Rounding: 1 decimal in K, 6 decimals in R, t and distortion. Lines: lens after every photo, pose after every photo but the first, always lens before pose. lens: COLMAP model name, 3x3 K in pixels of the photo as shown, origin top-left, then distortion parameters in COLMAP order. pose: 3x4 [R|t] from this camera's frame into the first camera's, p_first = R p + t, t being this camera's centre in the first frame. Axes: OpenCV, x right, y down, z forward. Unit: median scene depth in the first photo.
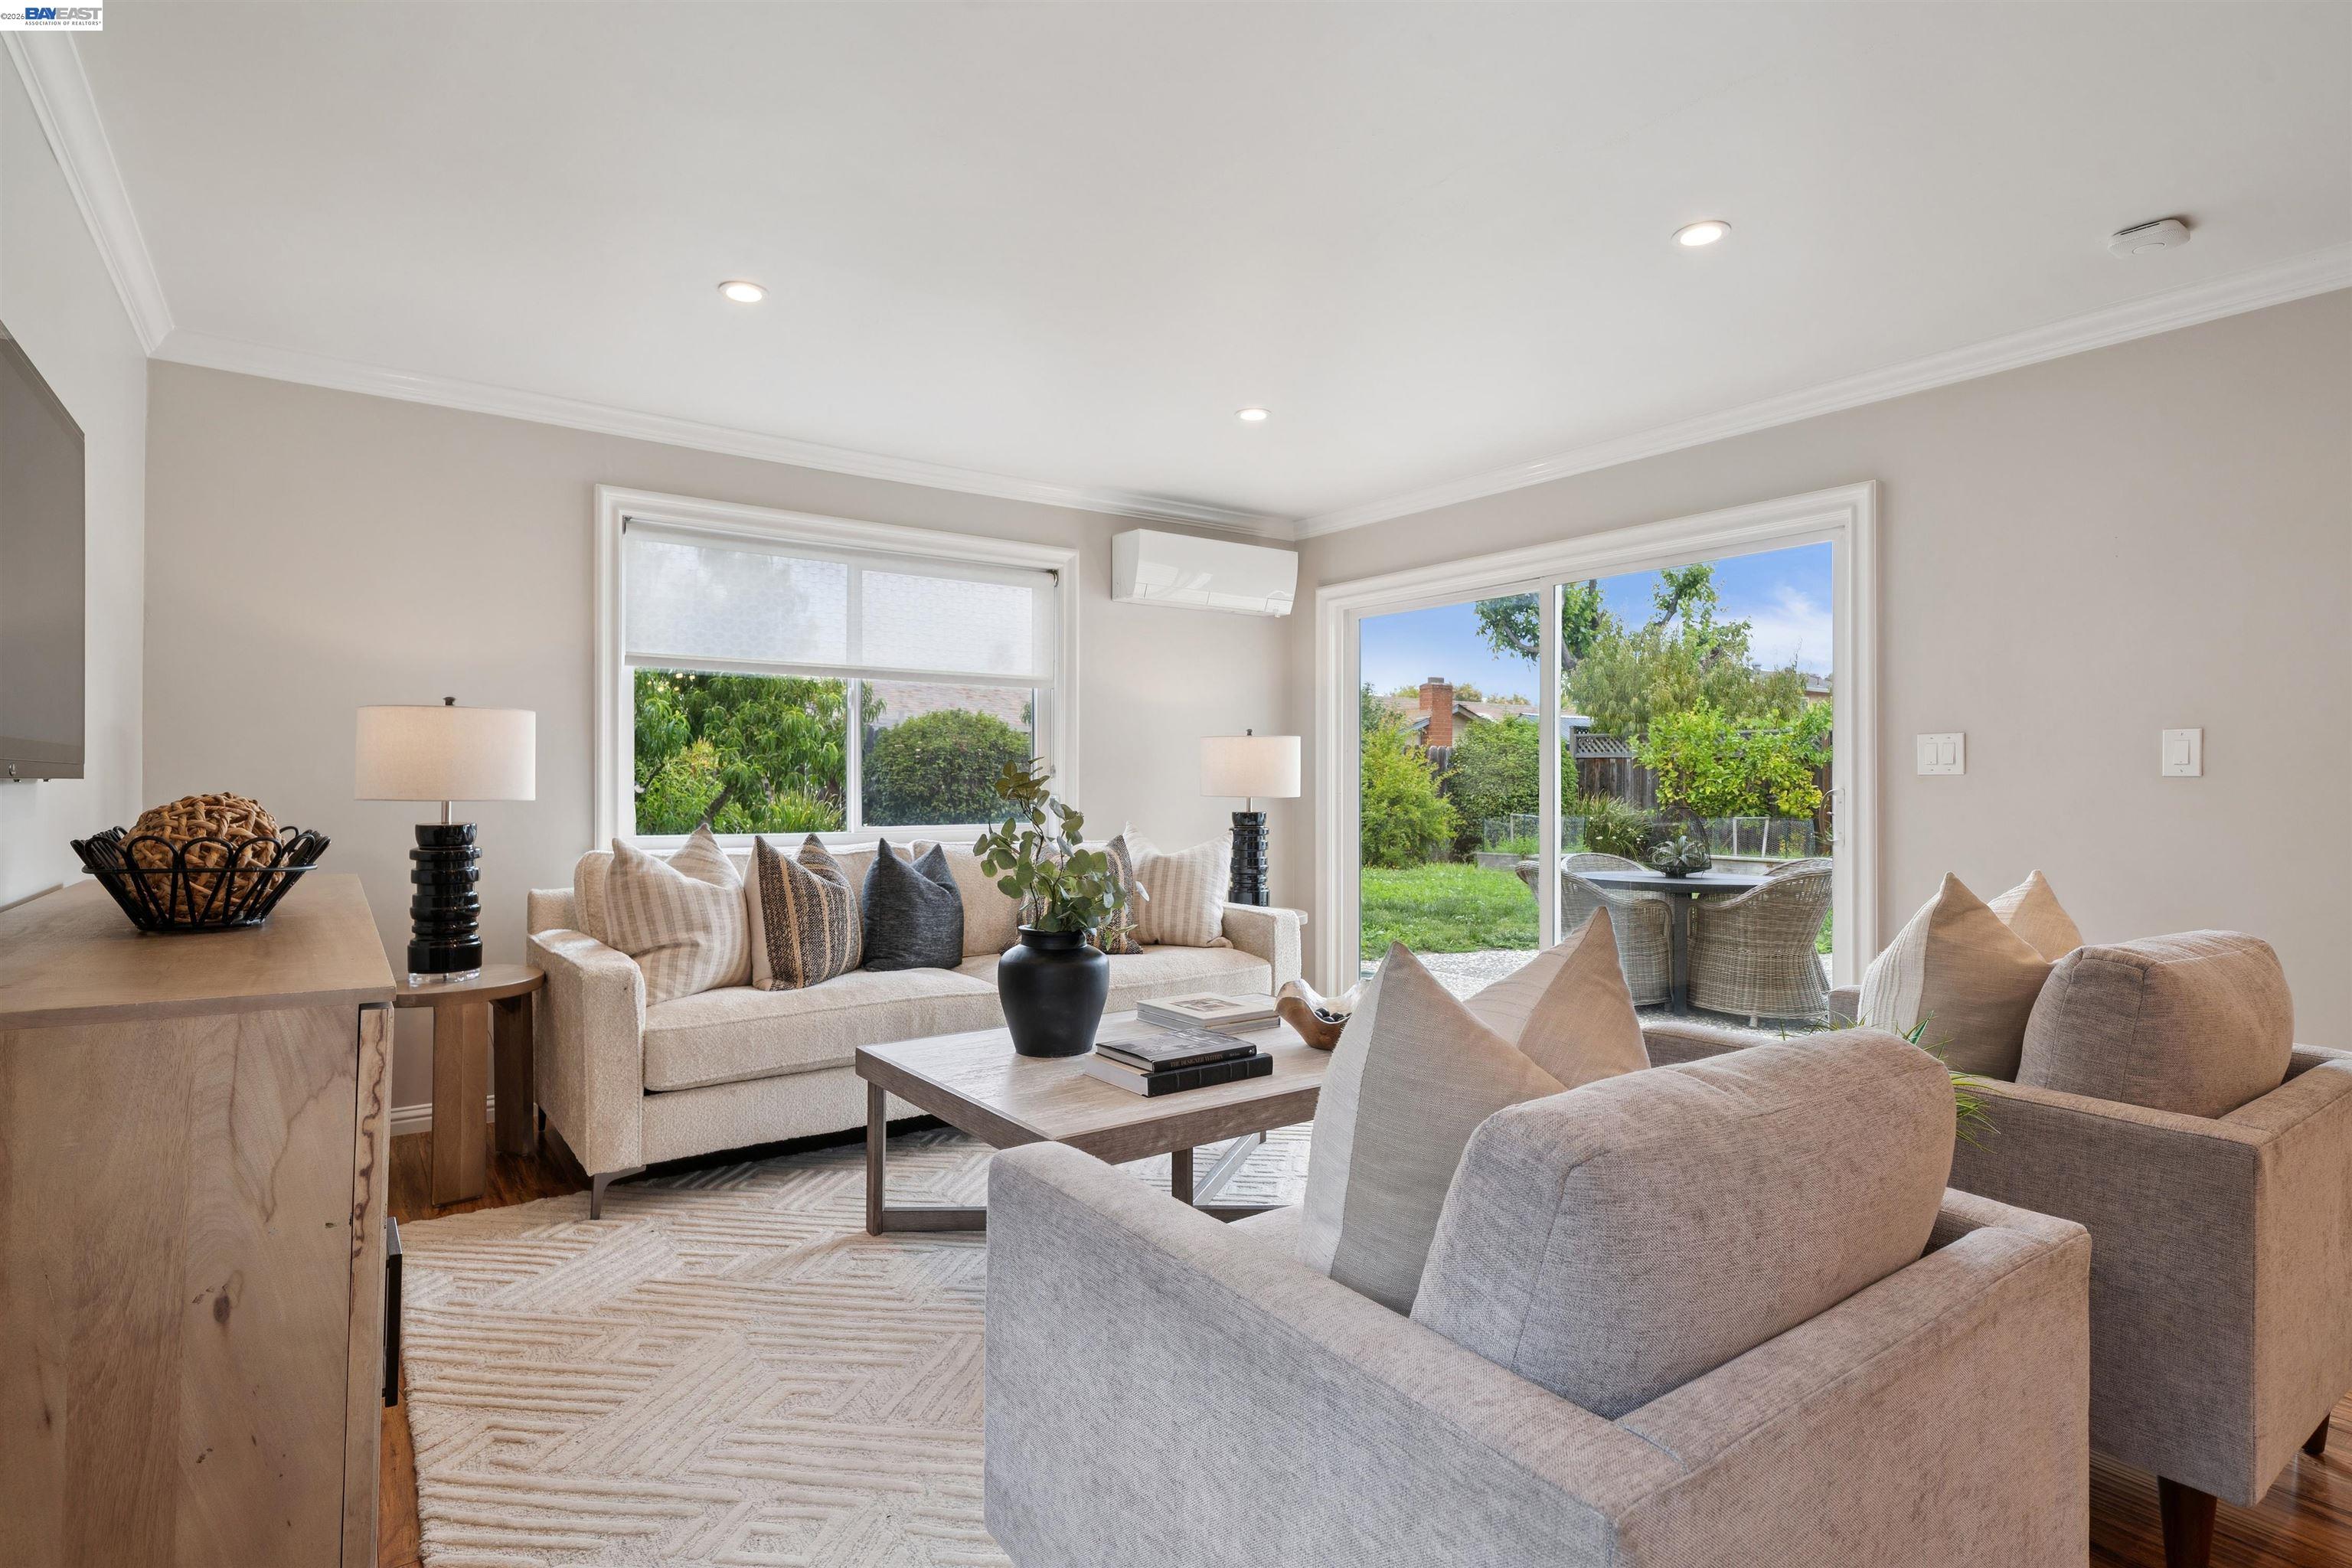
lens RADIAL K [[1175.8, 0, 1176.0], [0, 1175.8, 784.0], [0, 0, 1]] dist [0.000879, -0.000061]
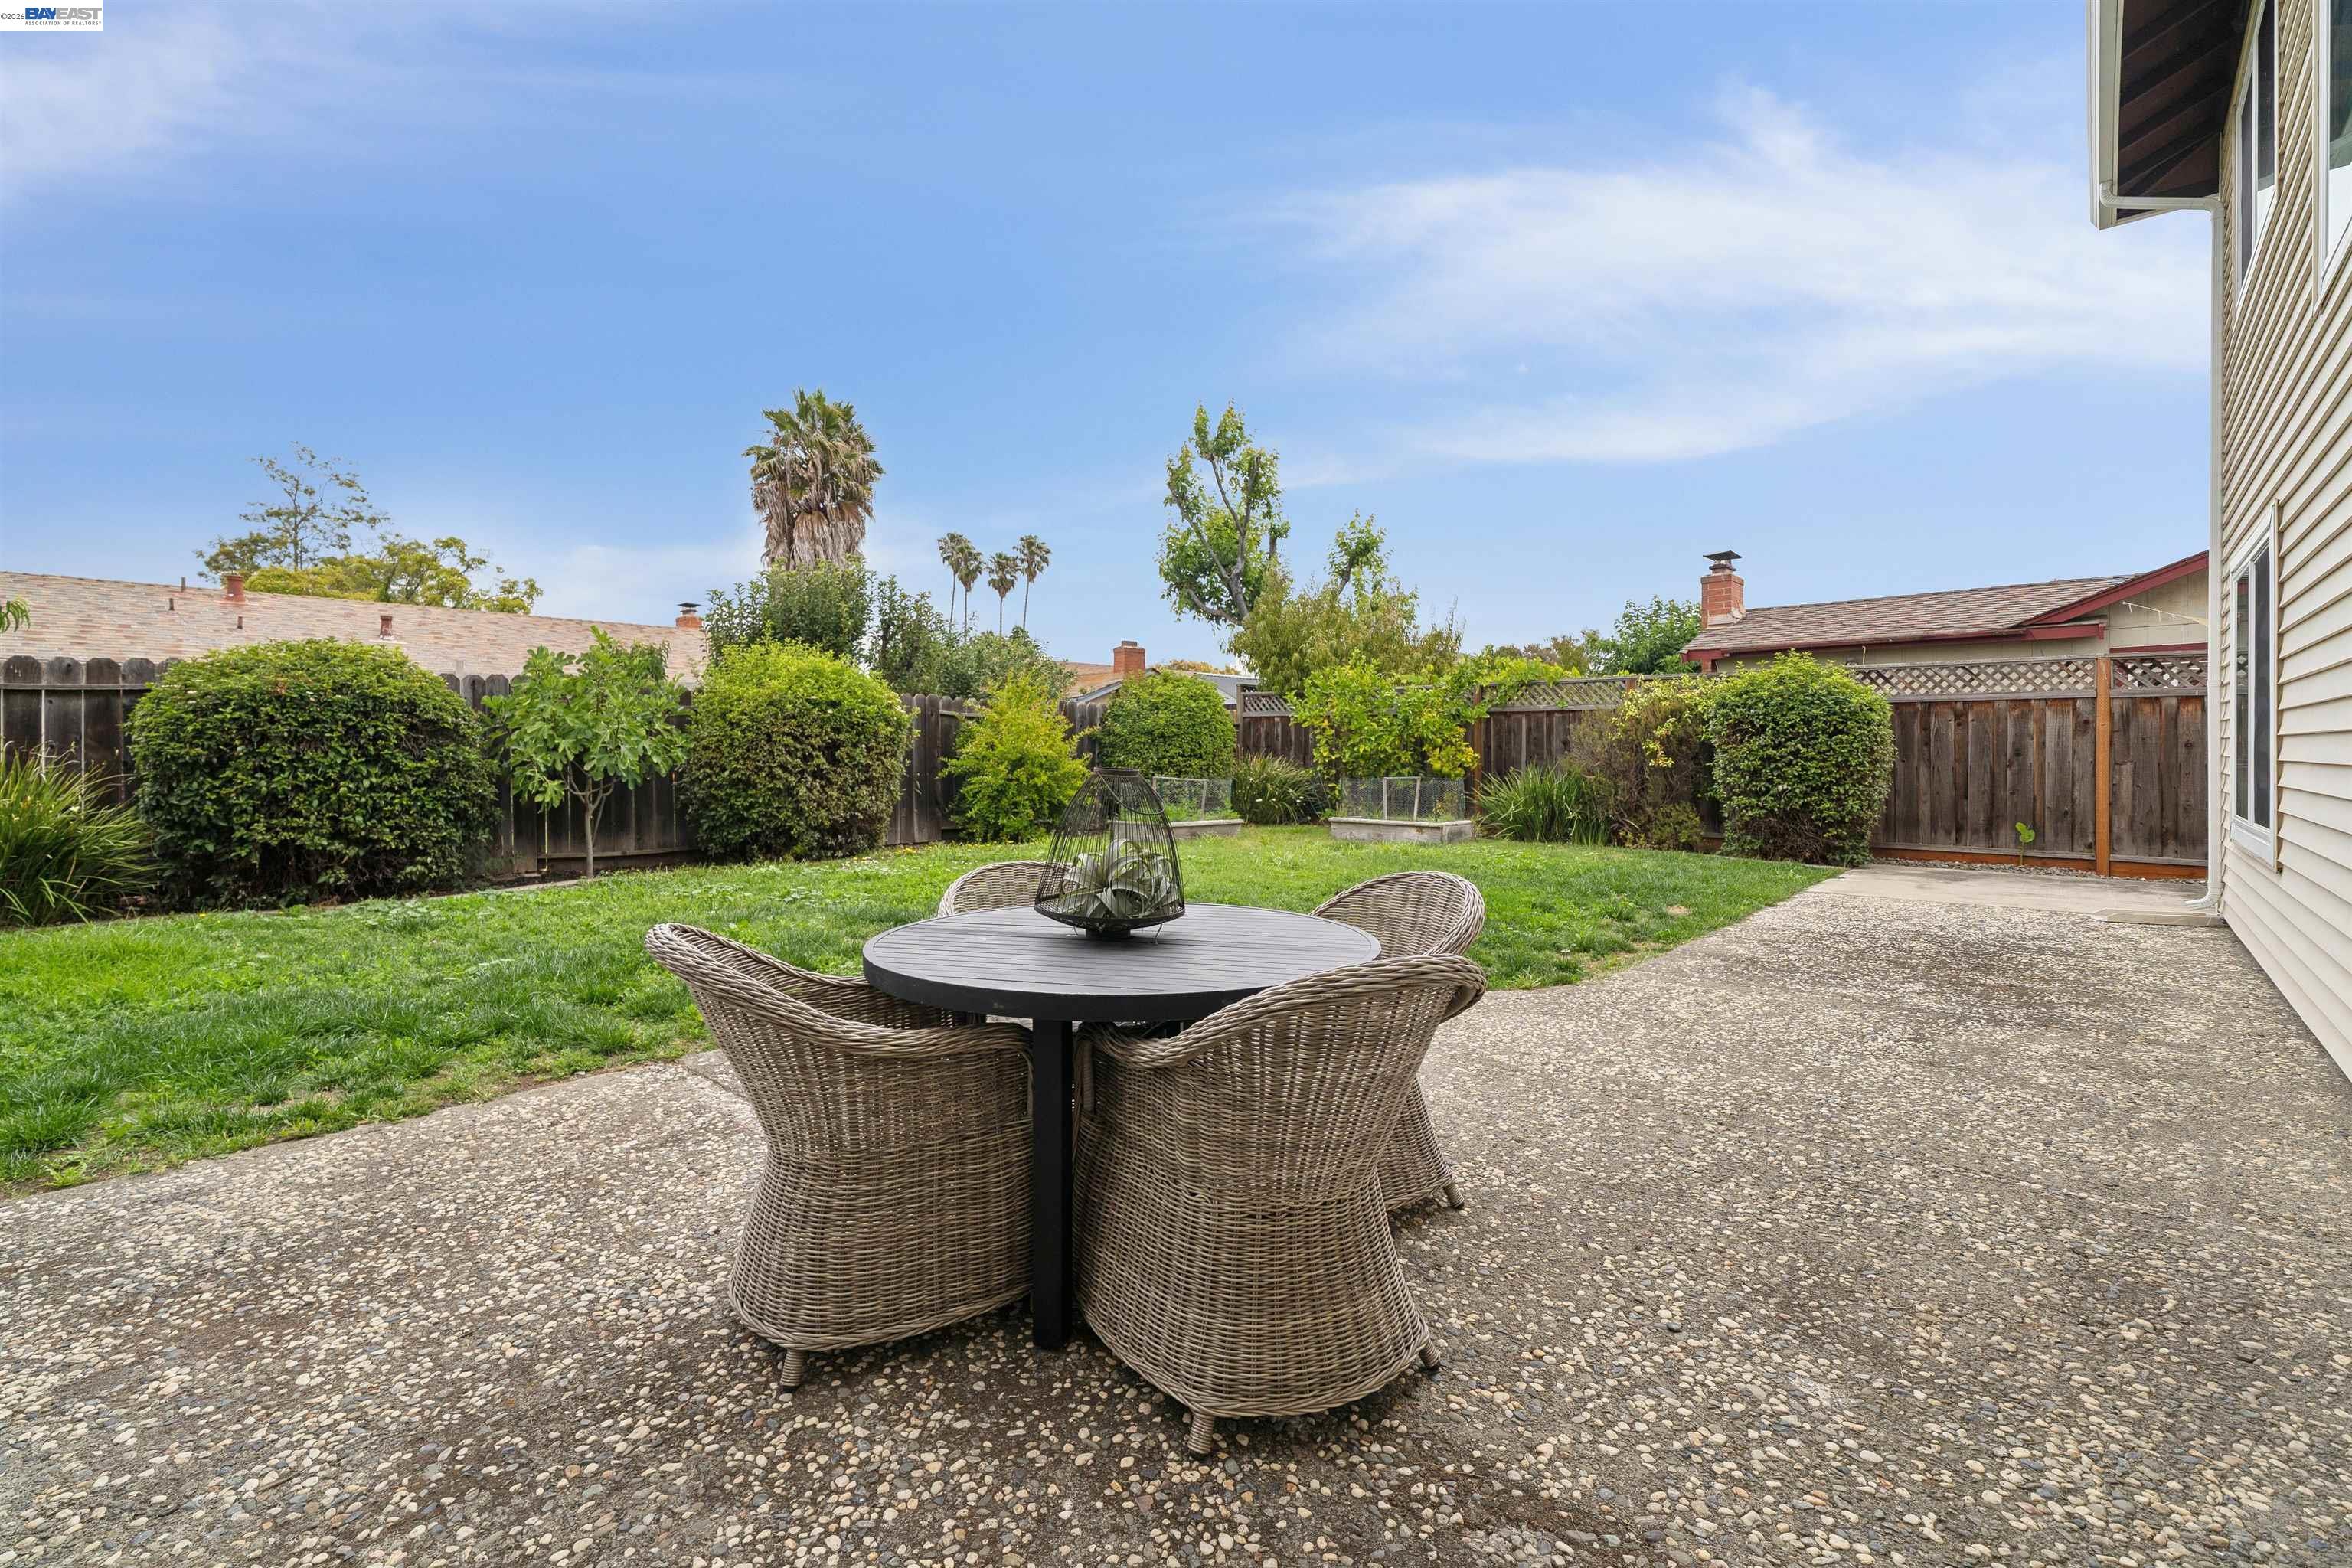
lens RADIAL K [[984.3, 0, 1176.0], [0, 984.3, 784.0], [0, 0, 1]] dist [-0.001088, -0.000006]
pose [[0.980111, -0.013990, 0.197957, 0.145268], [0.007155, 0.999355, 0.035202, 0.004675], [-0.198322, -0.033086, 0.979578, 0.248713]]
